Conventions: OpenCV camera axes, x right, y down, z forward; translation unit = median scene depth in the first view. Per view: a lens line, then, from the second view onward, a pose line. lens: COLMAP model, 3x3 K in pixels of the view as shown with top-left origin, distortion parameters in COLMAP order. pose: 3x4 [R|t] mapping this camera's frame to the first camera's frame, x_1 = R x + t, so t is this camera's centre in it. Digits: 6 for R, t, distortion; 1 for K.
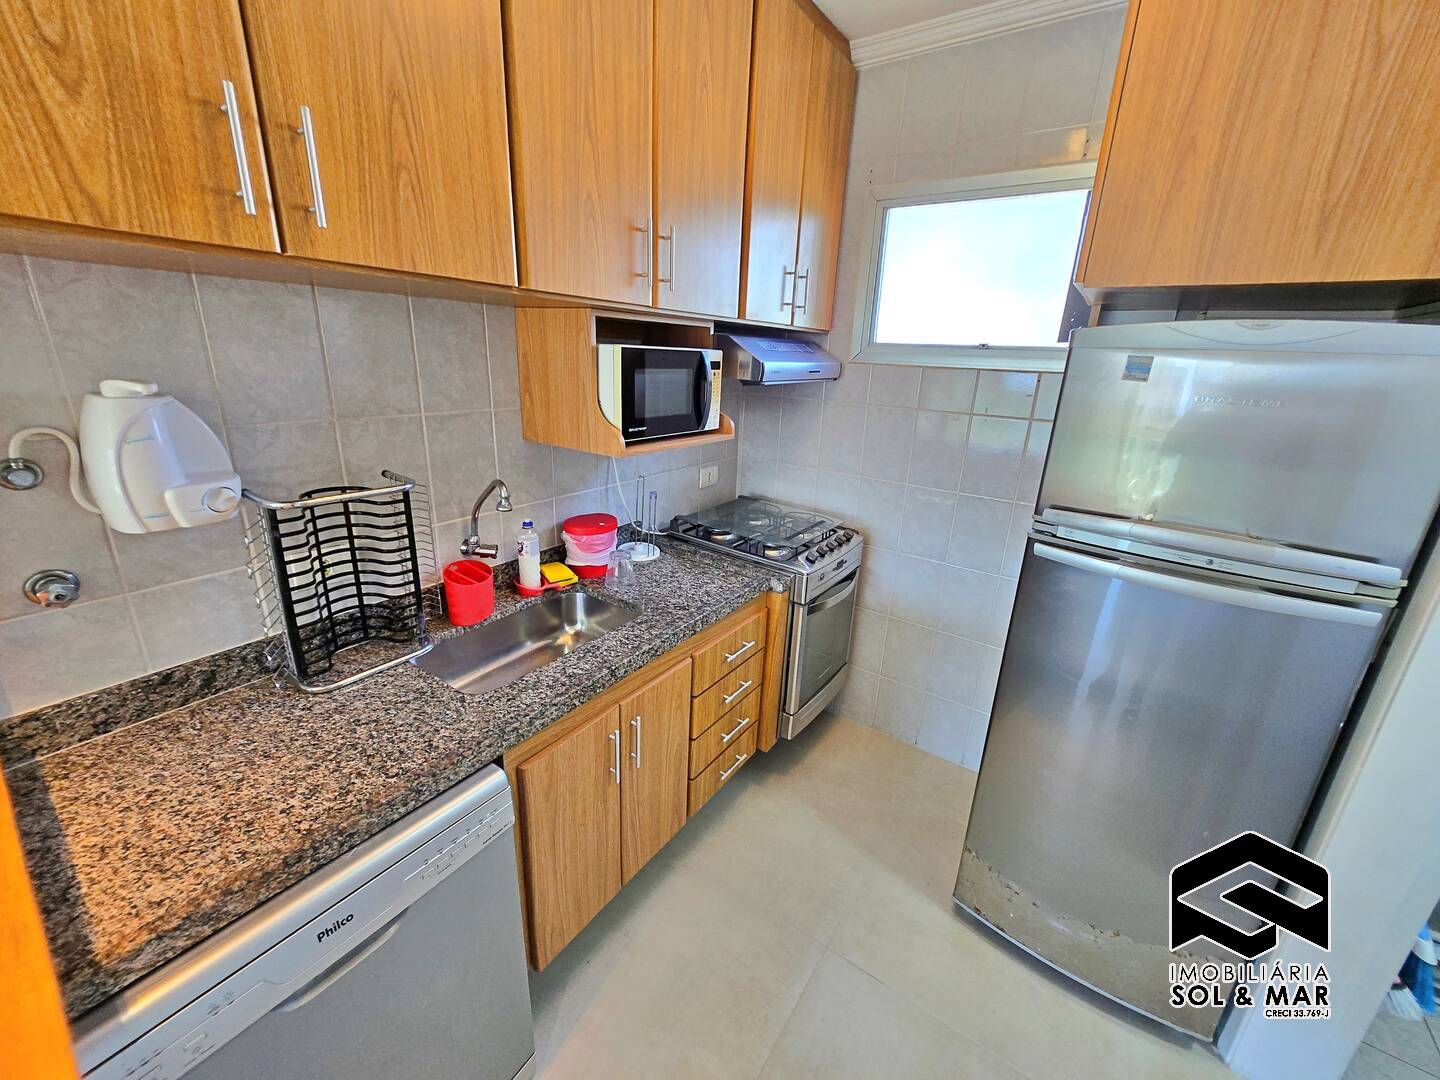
lens RADIAL K [[560.7, 0, 722.3], [0, 560.7, 524.7], [0, 0, 1]] dist [0.009622, -0.003211]
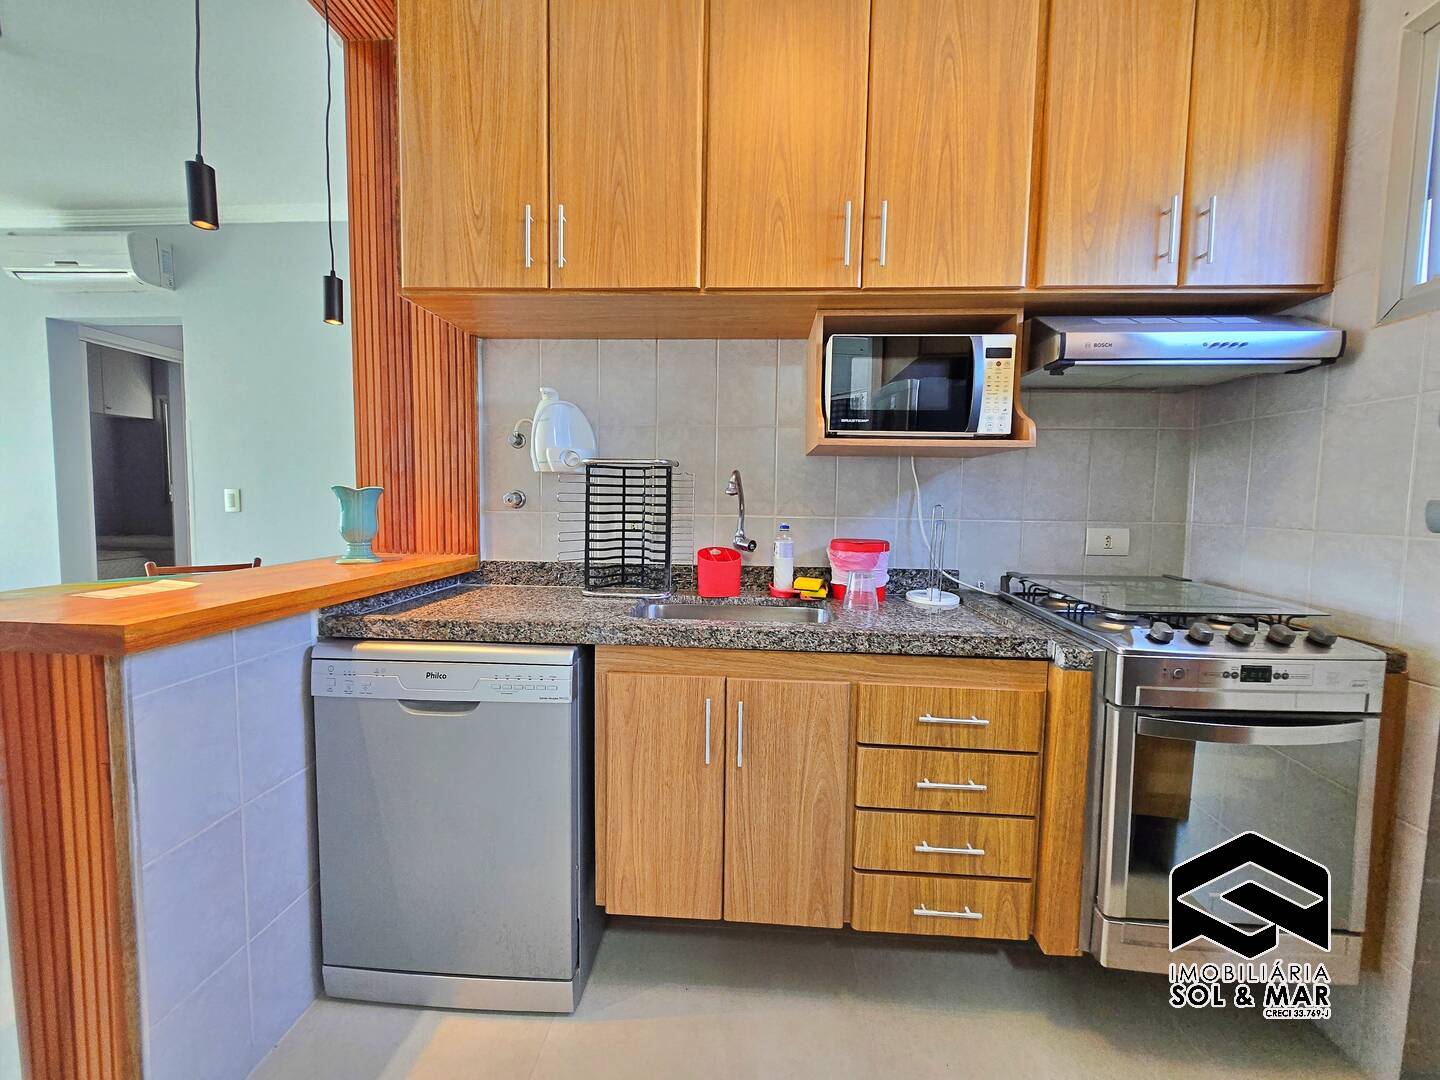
lens RADIAL K [[560.7, 0, 722.3], [0, 560.7, 524.7], [0, 0, 1]] dist [0.009622, -0.003211]
pose [[0.525295, 0.018992, -0.850708, 0.594800], [-0.242940, 0.961487, -0.128545, 0.190490], [0.815503, 0.274195, 0.509678, 0.432103]]
